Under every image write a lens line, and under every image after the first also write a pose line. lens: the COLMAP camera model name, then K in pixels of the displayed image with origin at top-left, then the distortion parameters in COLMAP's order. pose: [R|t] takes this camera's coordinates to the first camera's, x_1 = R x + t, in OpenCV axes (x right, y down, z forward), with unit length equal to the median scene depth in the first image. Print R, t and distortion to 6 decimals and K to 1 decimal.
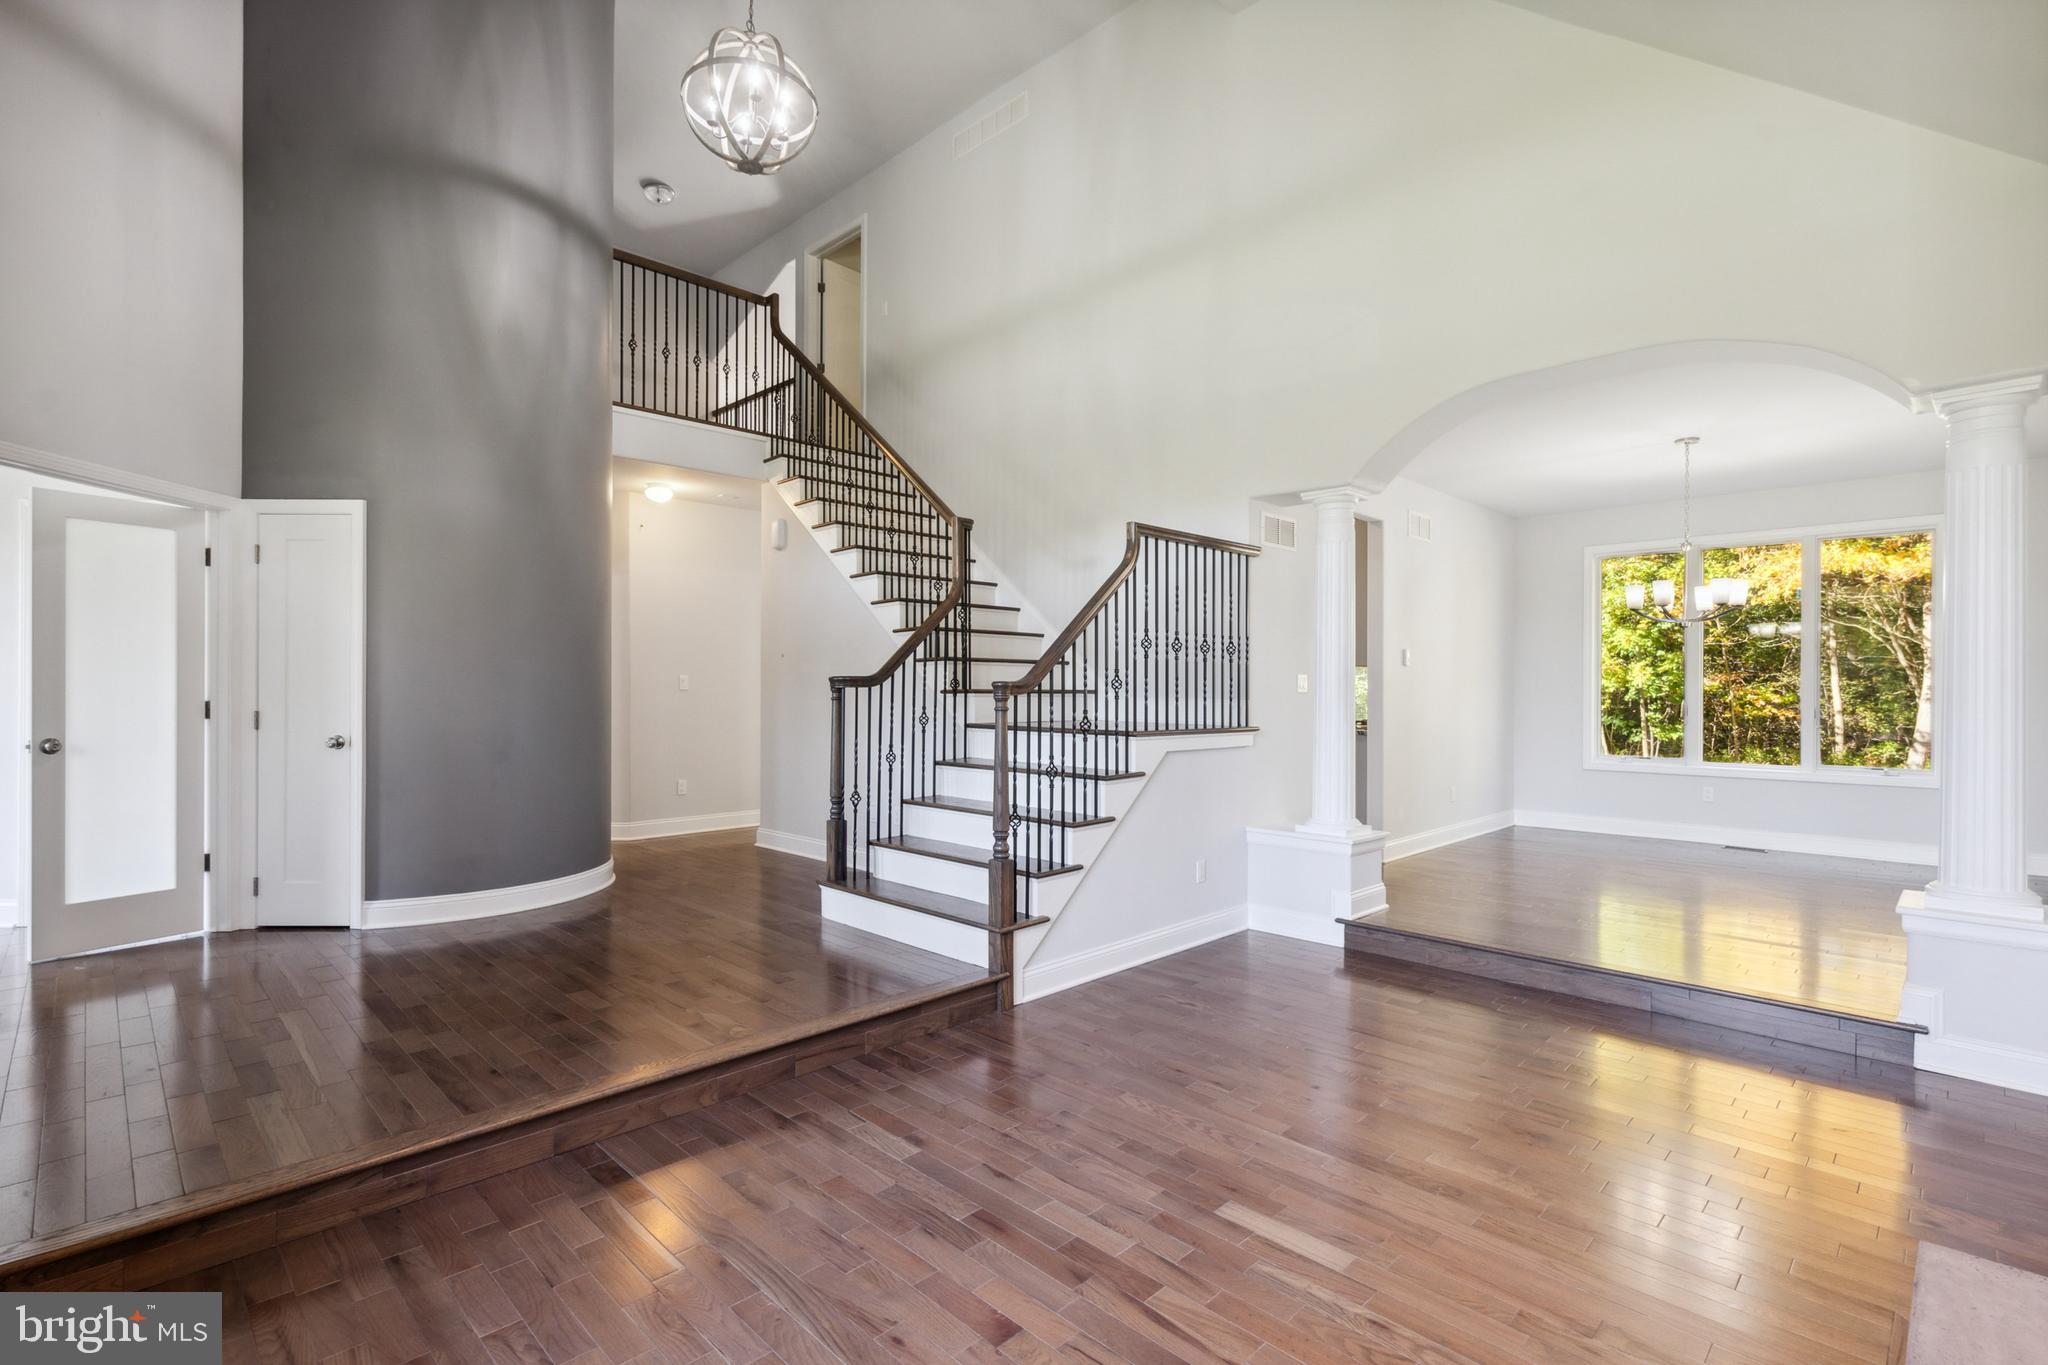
lens RADIAL K [[944.9, 0, 1022.6], [0, 944.9, 690.4], [0, 0, 1]] dist [-0.001599, 0.000055]
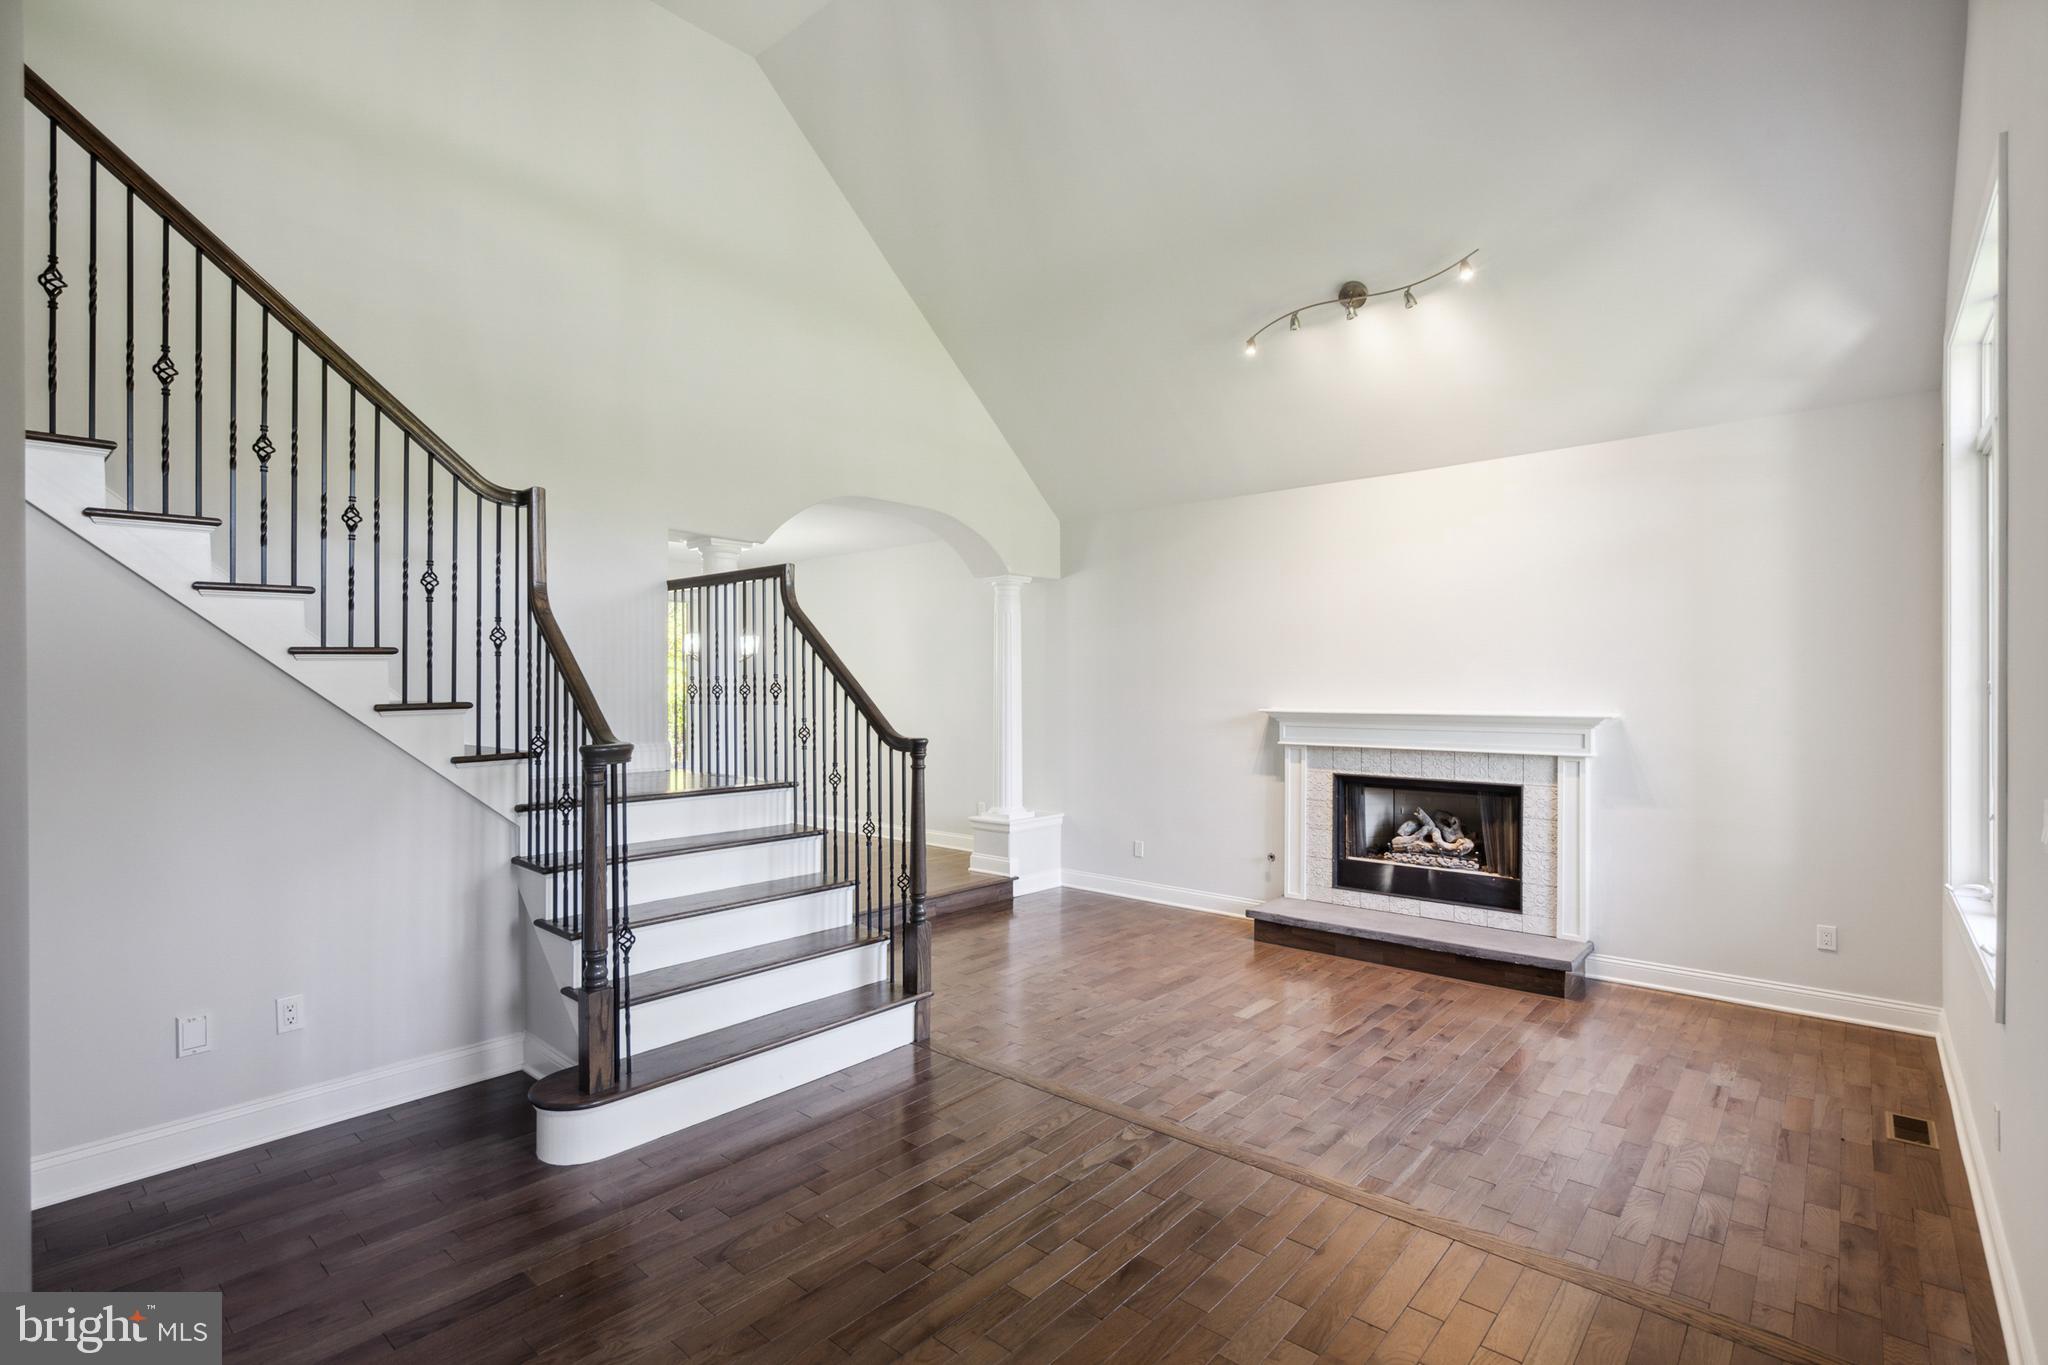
lens RADIAL K [[944.9, 0, 1022.6], [0, 944.9, 690.4], [0, 0, 1]] dist [-0.001599, 0.000055]
pose [[-0.066740, -0.003908, 0.997763, -1.139302], [0.002516, 0.999988, 0.004085, -0.069334], [-0.997767, 0.002783, -0.066730, 1.105132]]
